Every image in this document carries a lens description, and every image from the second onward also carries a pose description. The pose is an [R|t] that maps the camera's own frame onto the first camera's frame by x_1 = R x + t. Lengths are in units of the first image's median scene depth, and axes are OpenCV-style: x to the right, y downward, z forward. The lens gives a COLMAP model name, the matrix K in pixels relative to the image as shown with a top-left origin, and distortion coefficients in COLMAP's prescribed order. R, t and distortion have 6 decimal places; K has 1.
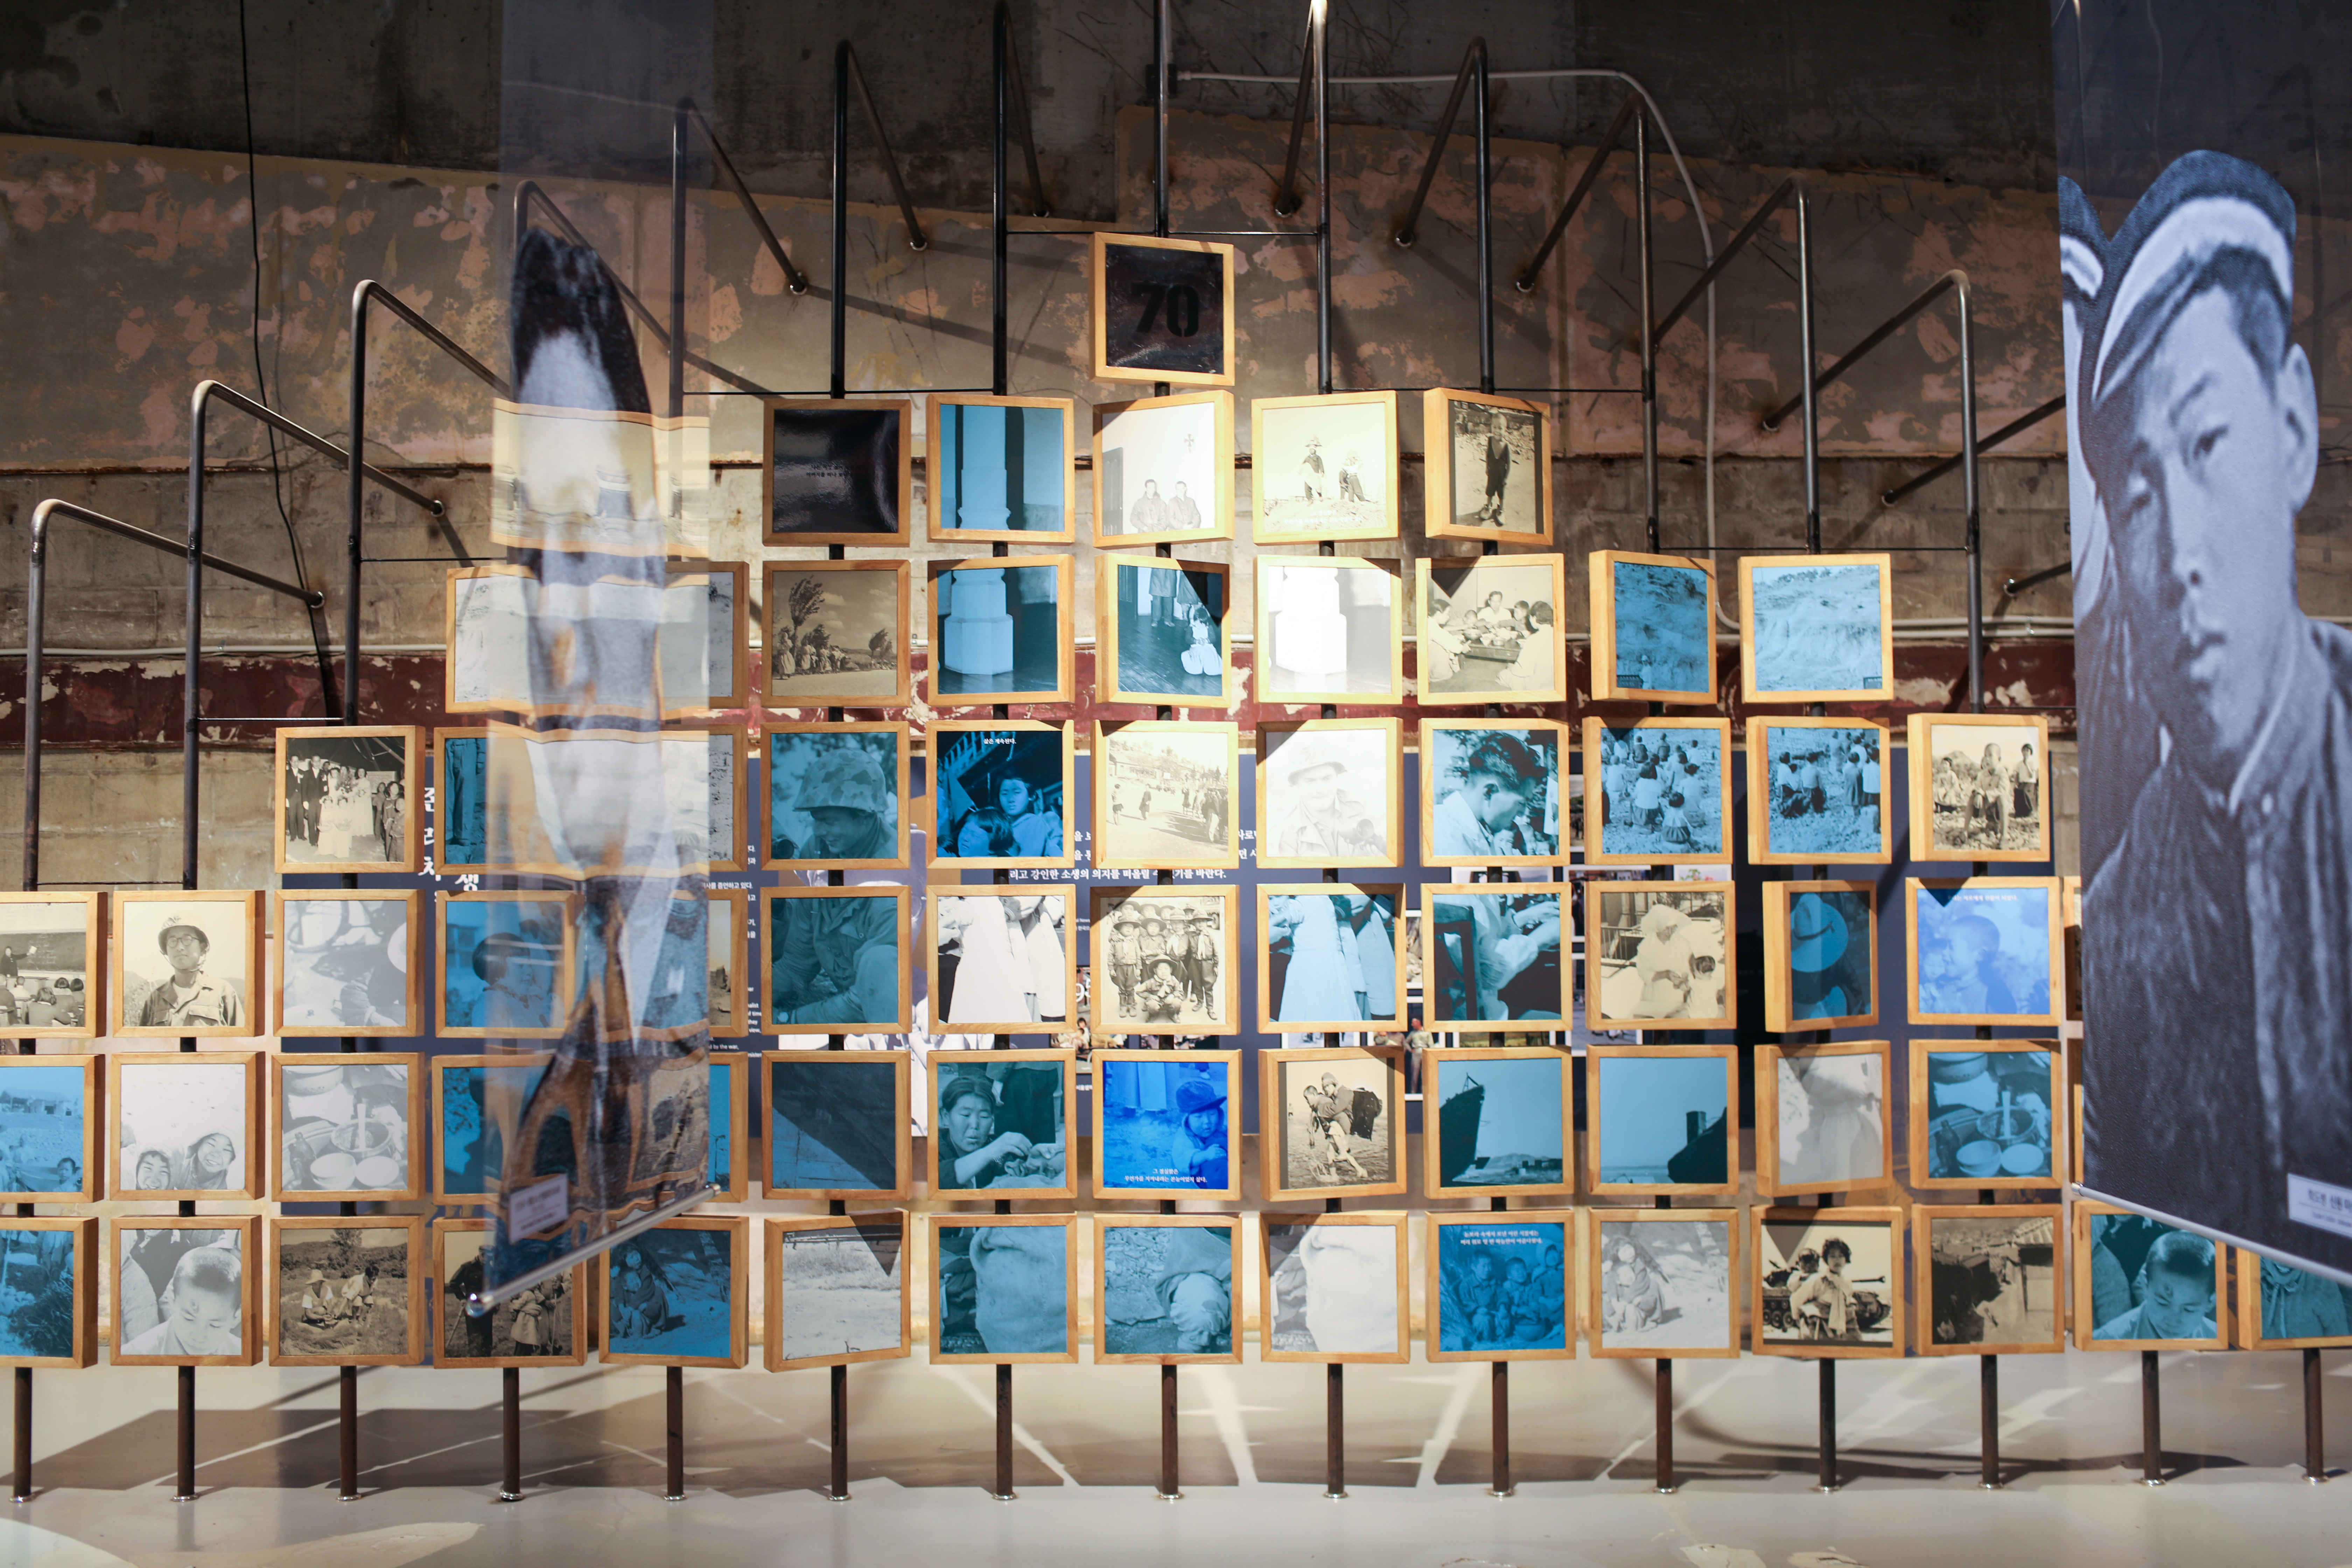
lens RADIAL K [[2198.8, 0, 1168.2], [0, 2198.8, 777.0], [0, 0, 1]] dist [-0.054089, 0.000000]
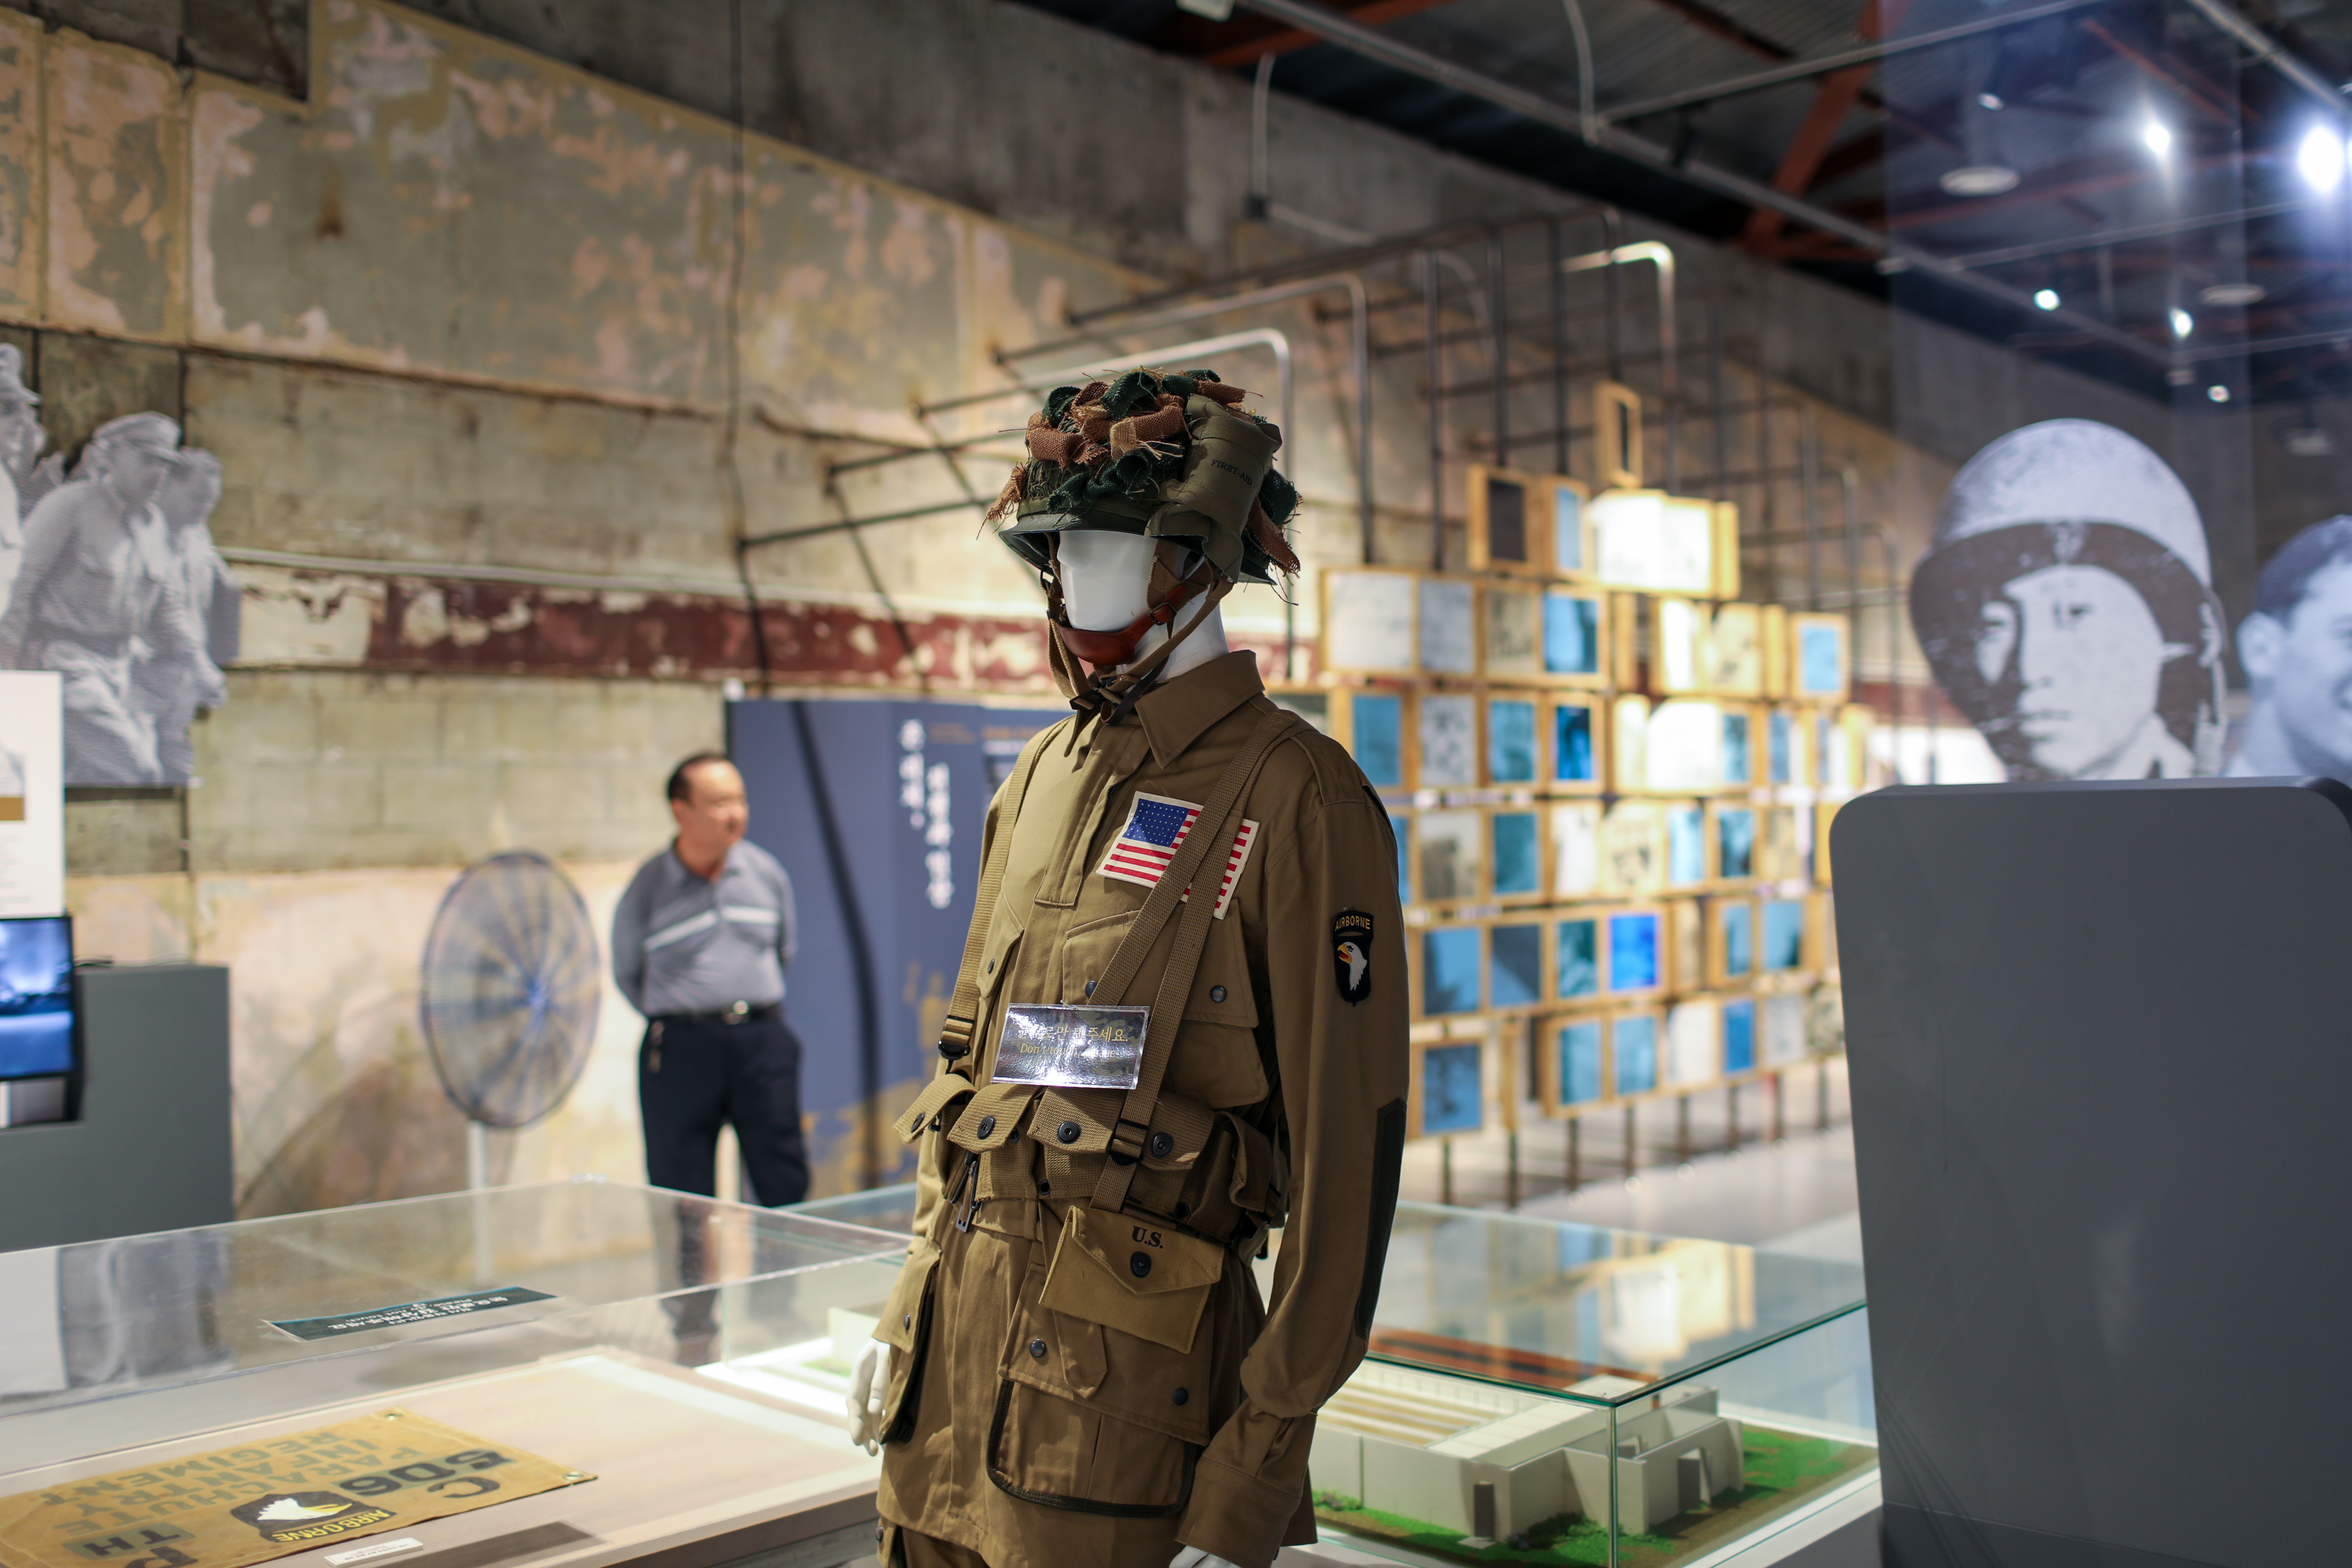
lens RADIAL K [[2198.8, 0, 1186.6], [0, 2198.8, 793.3], [0, 0, 1]] dist [-0.054089, 0.000000]
pose [[0.695637, 0.002229, 0.718390, -1.363044], [-0.023773, 0.999519, 0.019919, 0.018757], [-0.718000, -0.030935, 0.695355, 0.124115]]
